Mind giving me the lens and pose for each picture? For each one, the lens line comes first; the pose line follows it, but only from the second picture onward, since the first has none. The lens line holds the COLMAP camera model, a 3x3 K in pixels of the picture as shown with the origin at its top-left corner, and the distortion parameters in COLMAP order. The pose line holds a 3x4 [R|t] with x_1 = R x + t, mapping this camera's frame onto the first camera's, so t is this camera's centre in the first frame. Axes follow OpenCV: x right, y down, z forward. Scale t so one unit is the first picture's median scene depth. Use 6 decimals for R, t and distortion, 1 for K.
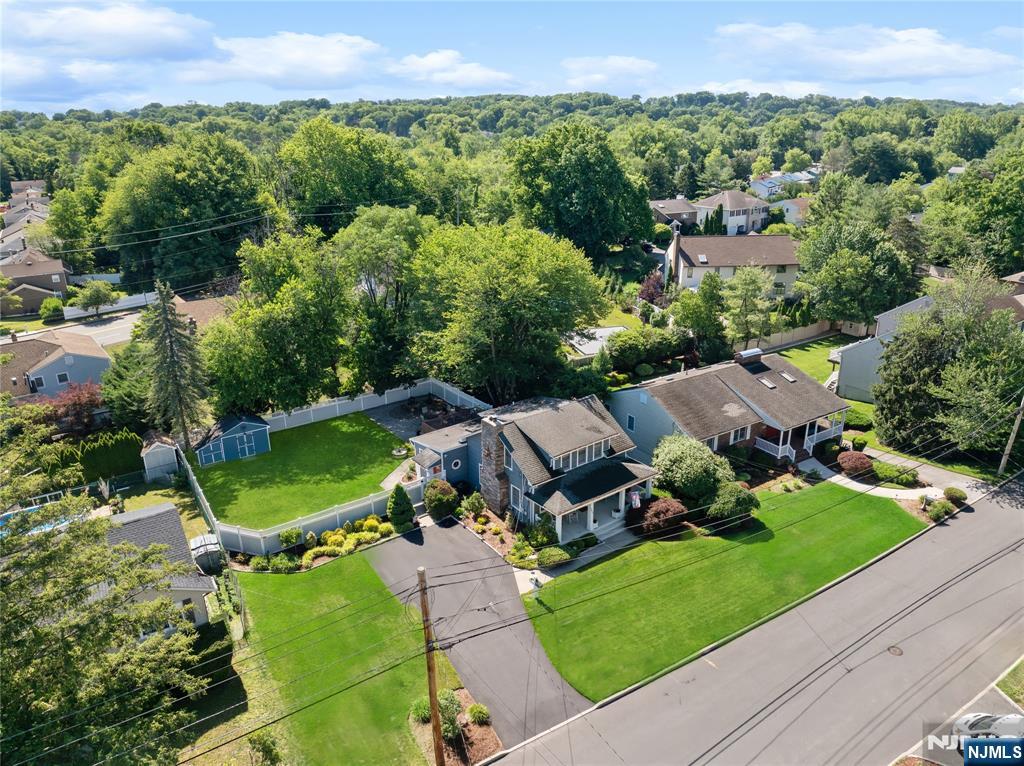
lens RADIAL K [[737.6, 0, 506.5], [0, 737.6, 378.9], [0, 0, 1]] dist [-0.066068, 0.034305]
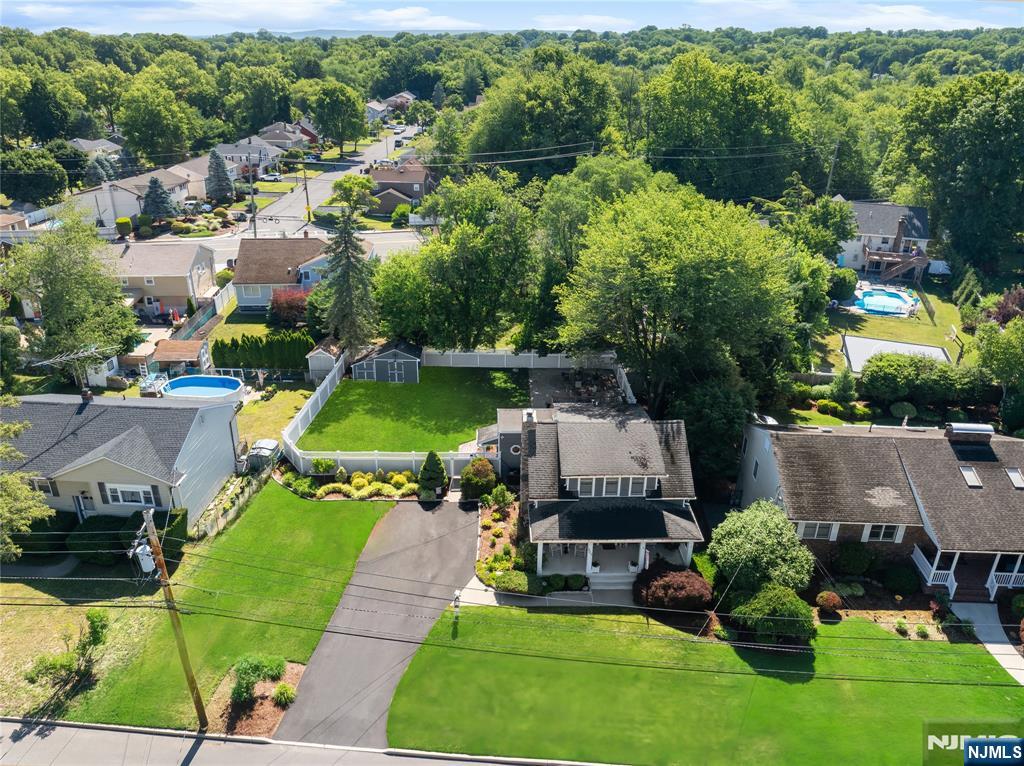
lens RADIAL K [[737.6, 0, 508.1], [0, 737.6, 390.5], [0, 0, 1]] dist [-0.066068, 0.034305]
pose [[0.806647, 0.269162, -0.526187, 0.404943], [-0.214390, 0.962900, 0.163894, -0.109519], [0.550779, -0.019396, 0.834426, 0.228921]]
